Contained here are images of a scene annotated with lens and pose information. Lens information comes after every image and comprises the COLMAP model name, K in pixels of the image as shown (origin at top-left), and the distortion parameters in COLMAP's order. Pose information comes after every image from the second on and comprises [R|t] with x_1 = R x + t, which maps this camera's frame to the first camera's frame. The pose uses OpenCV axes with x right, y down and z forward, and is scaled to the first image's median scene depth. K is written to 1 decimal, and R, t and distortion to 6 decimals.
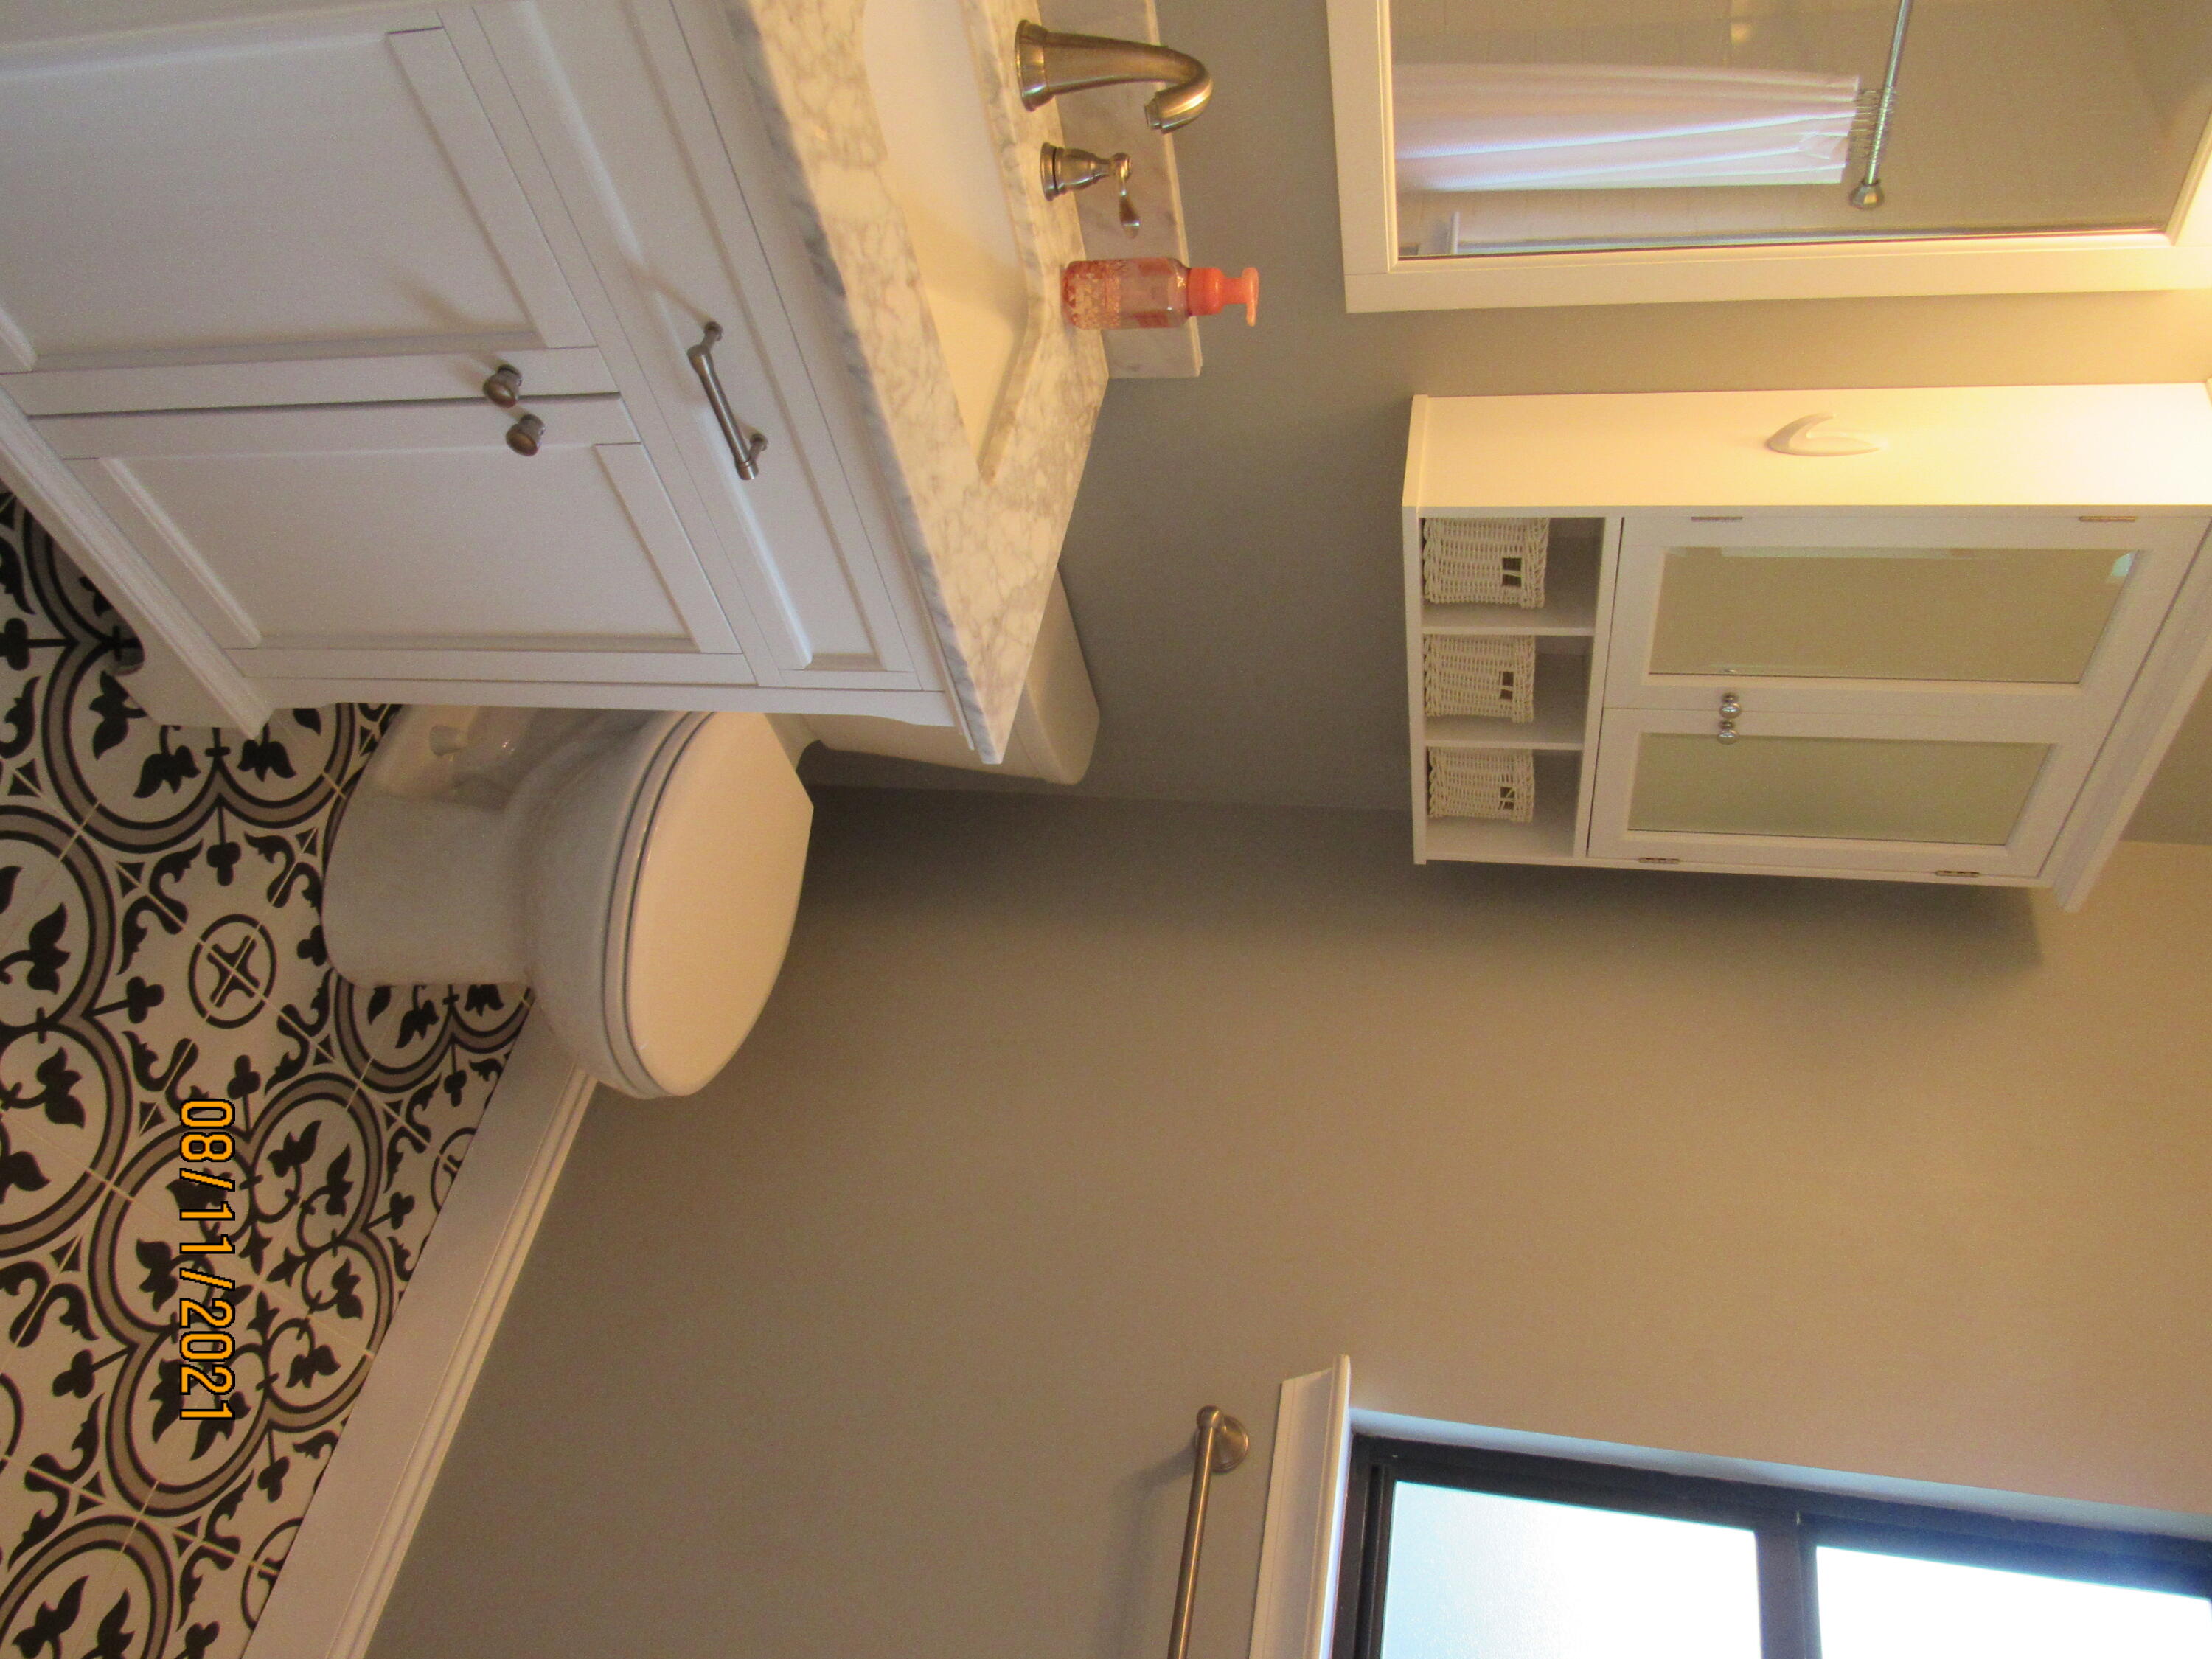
lens RADIAL K [[1587.4, 0, 1101.0], [0, 1587.4, 838.5], [0, 0, 1]] dist [-0.021246, 0.004531]
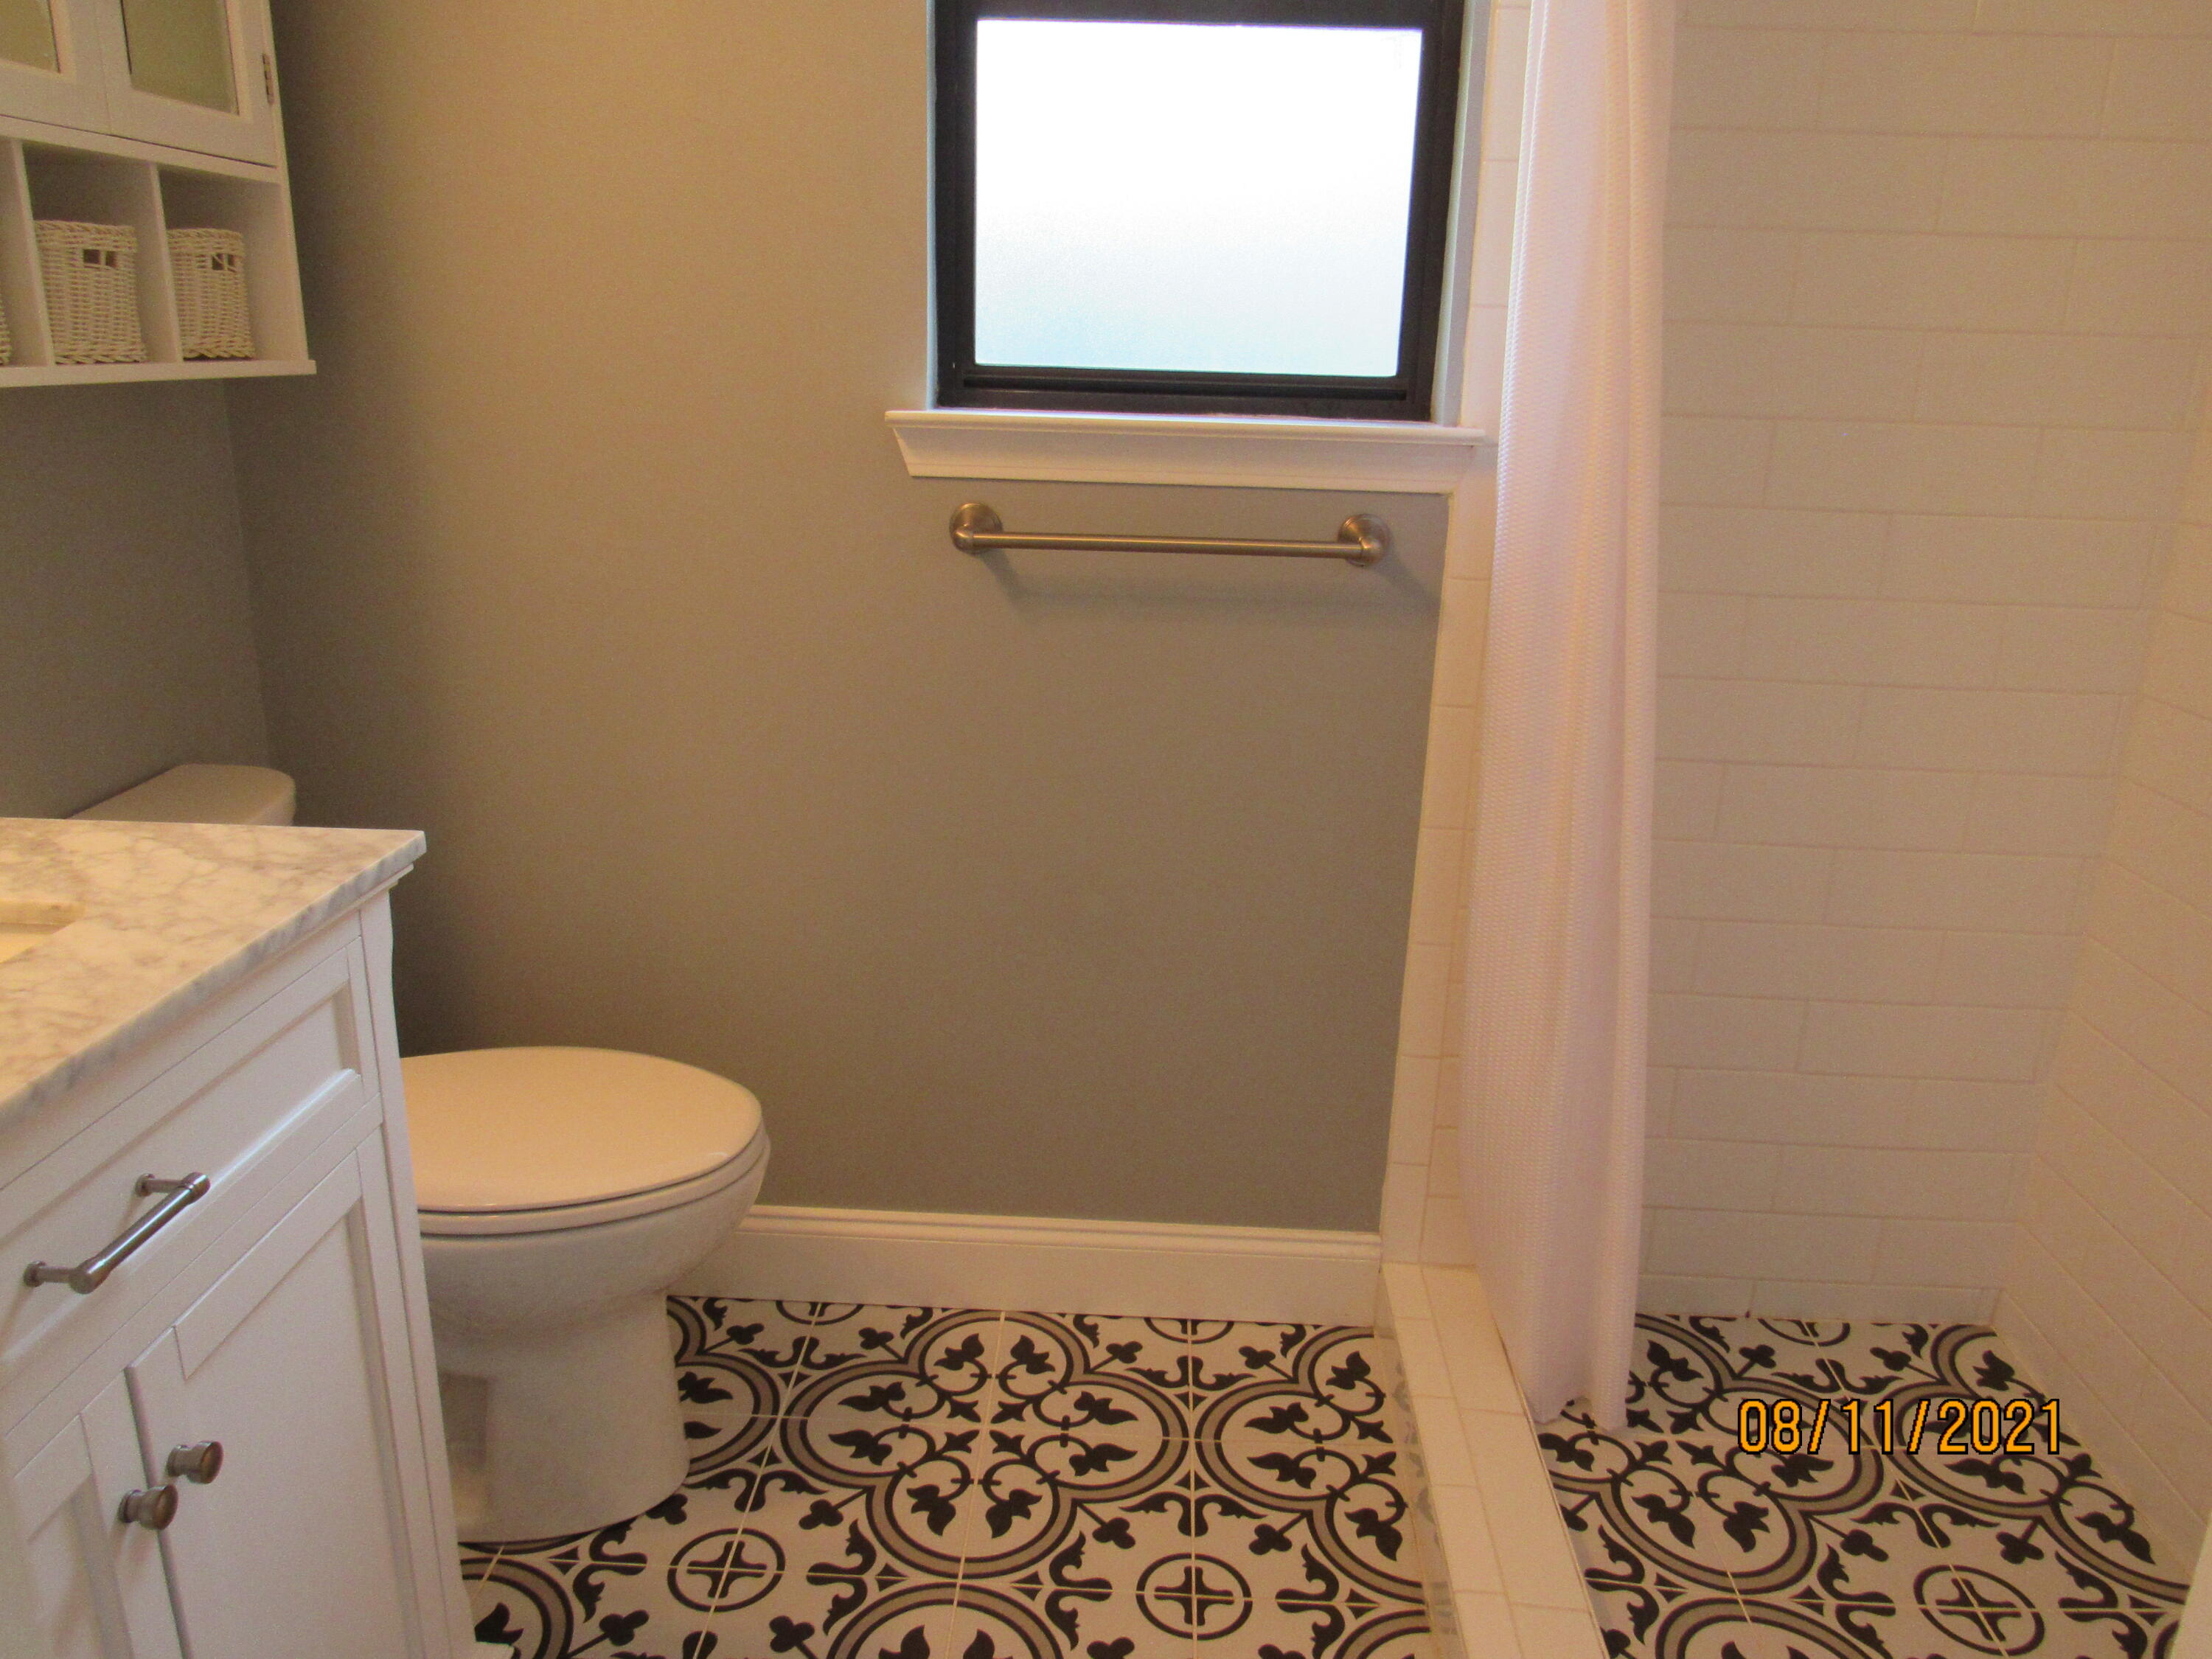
lens RADIAL K [[1587.4, 0, 1086.1], [0, 1587.4, 838.3], [0, 0, 1]] dist [-0.021246, 0.004531]
pose [[-0.149964, -0.981459, -0.119368, -0.013559], [0.823394, -0.190811, 0.534429, -0.168398], [-0.547297, -0.018142, 0.836742, 0.051754]]
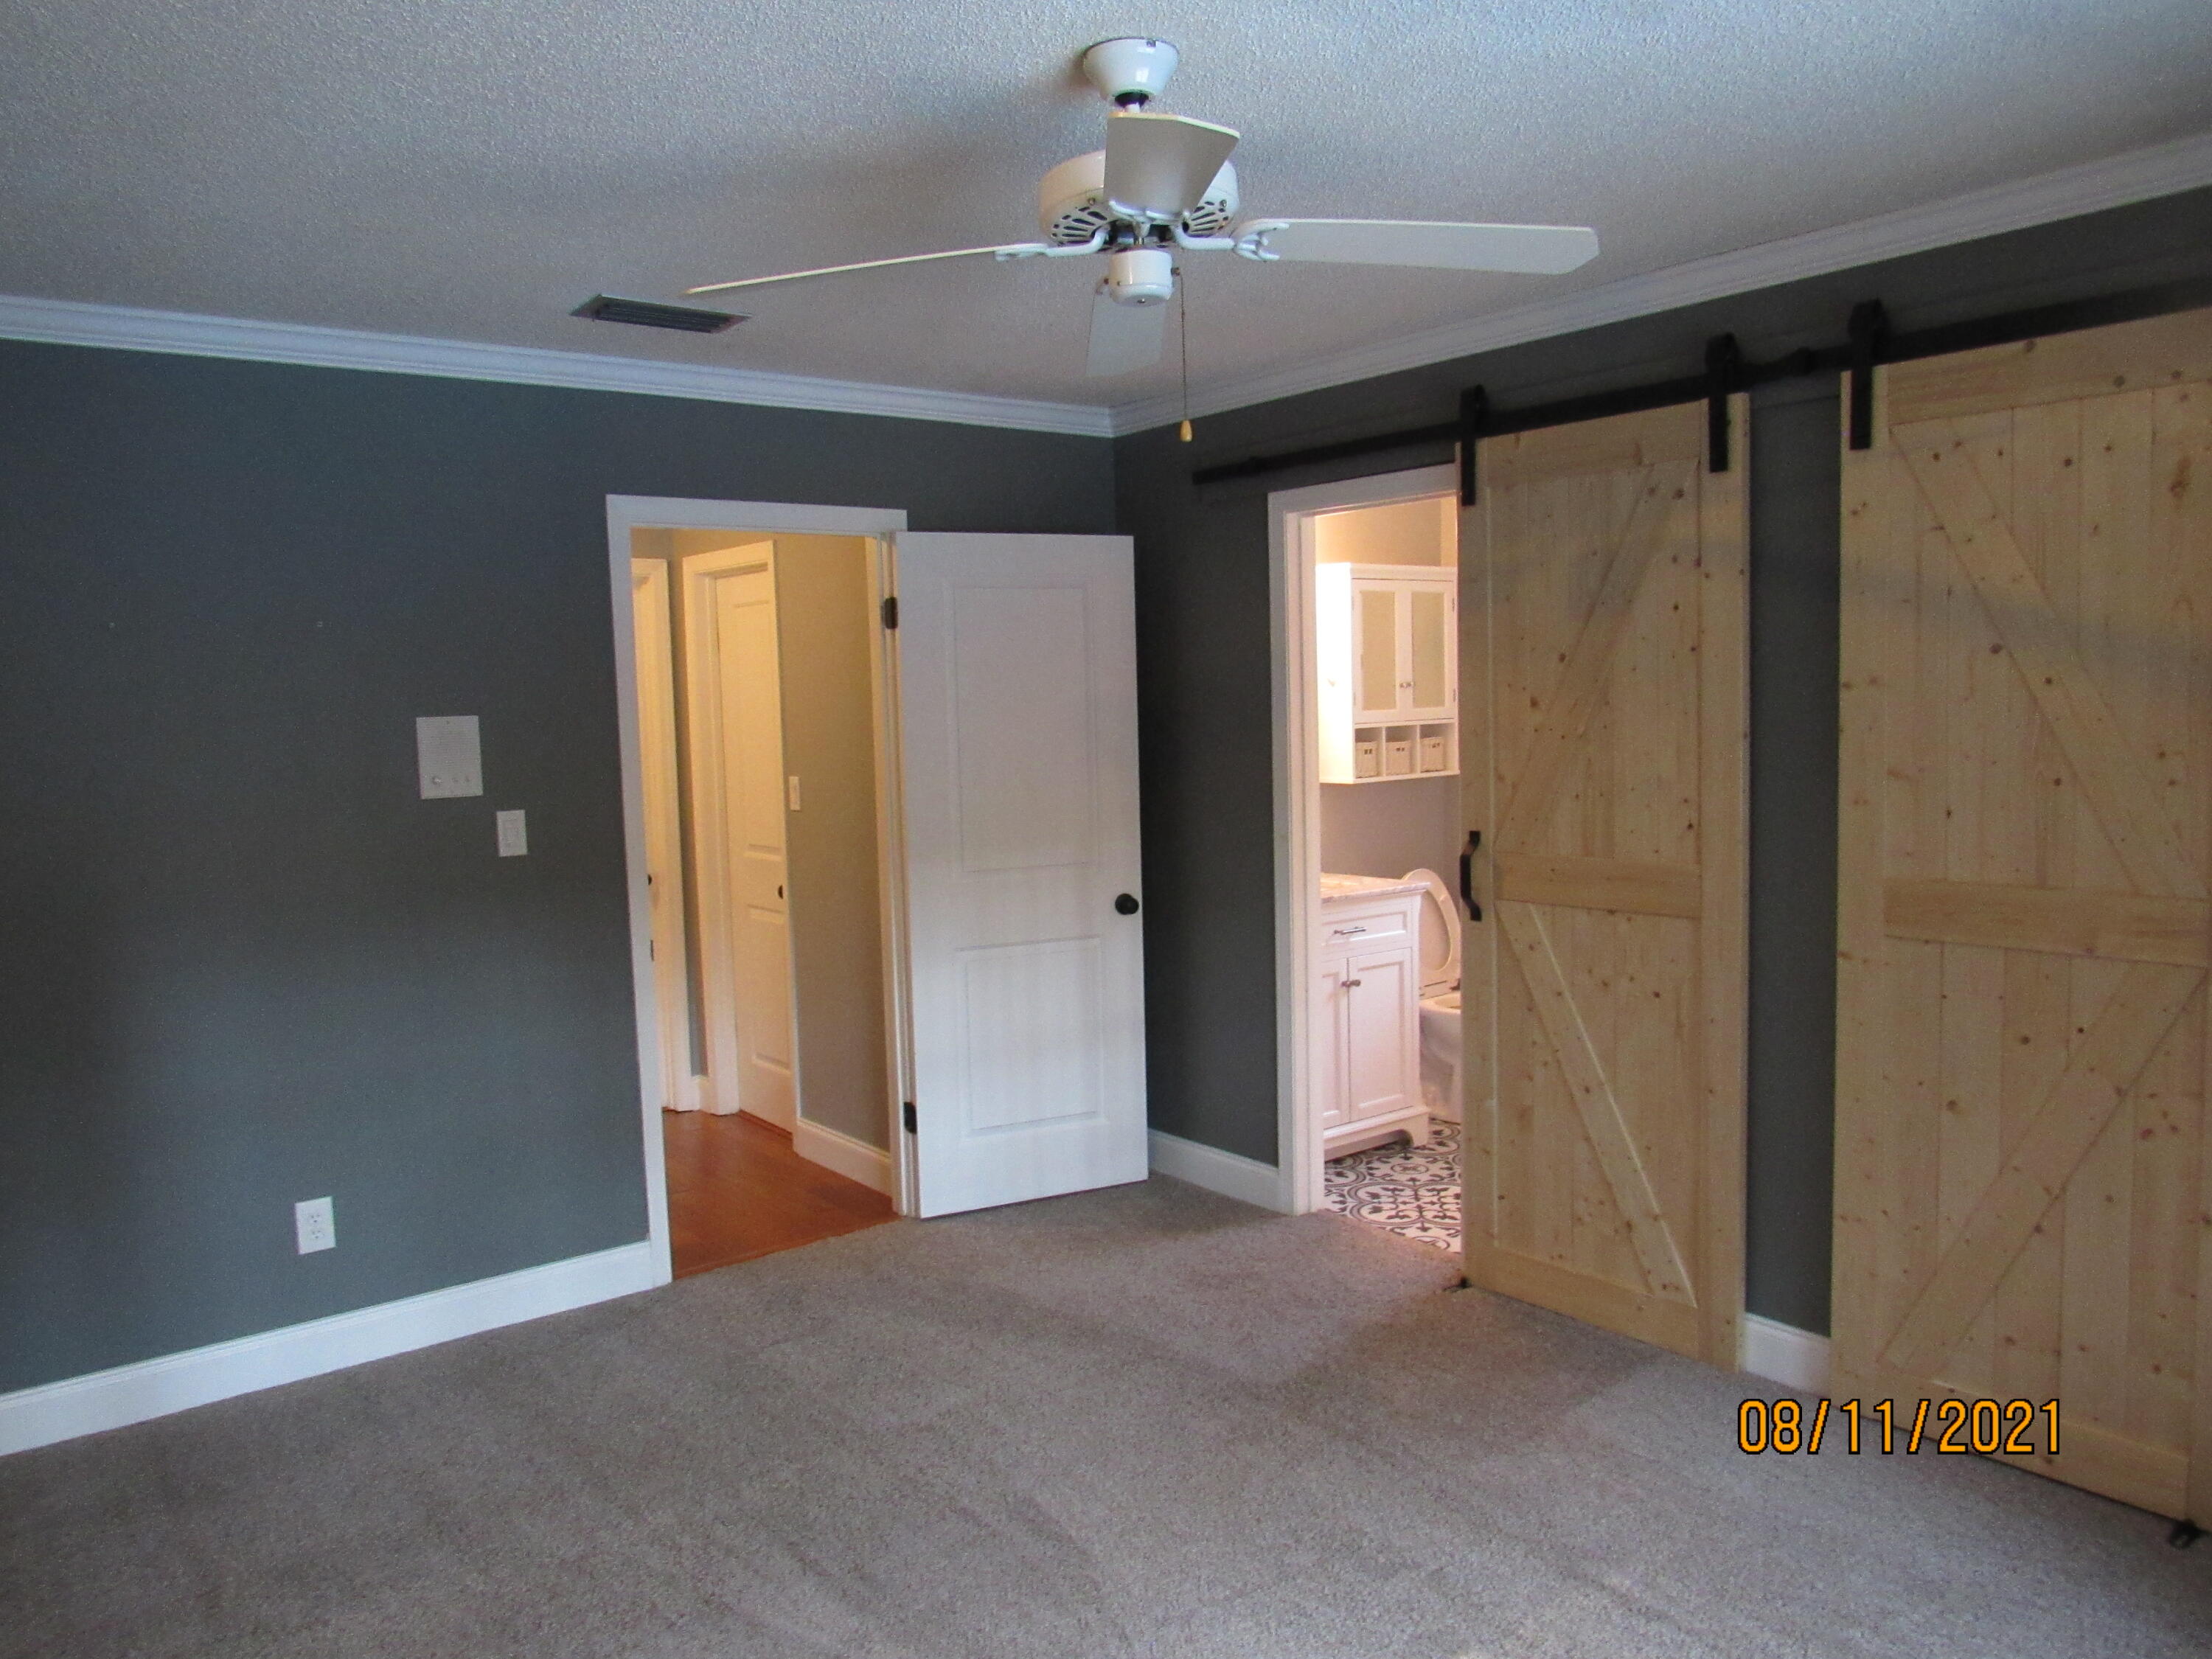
lens RADIAL K [[1587.4, 0, 1108.1], [0, 1587.4, 827.0], [0, 0, 1]] dist [-0.021246, 0.004531]
pose [[-0.005819, -0.987371, 0.158318, -0.423701], [0.968268, -0.045120, -0.245807, 0.118591], [0.249846, 0.151863, 0.956302, -2.294662]]
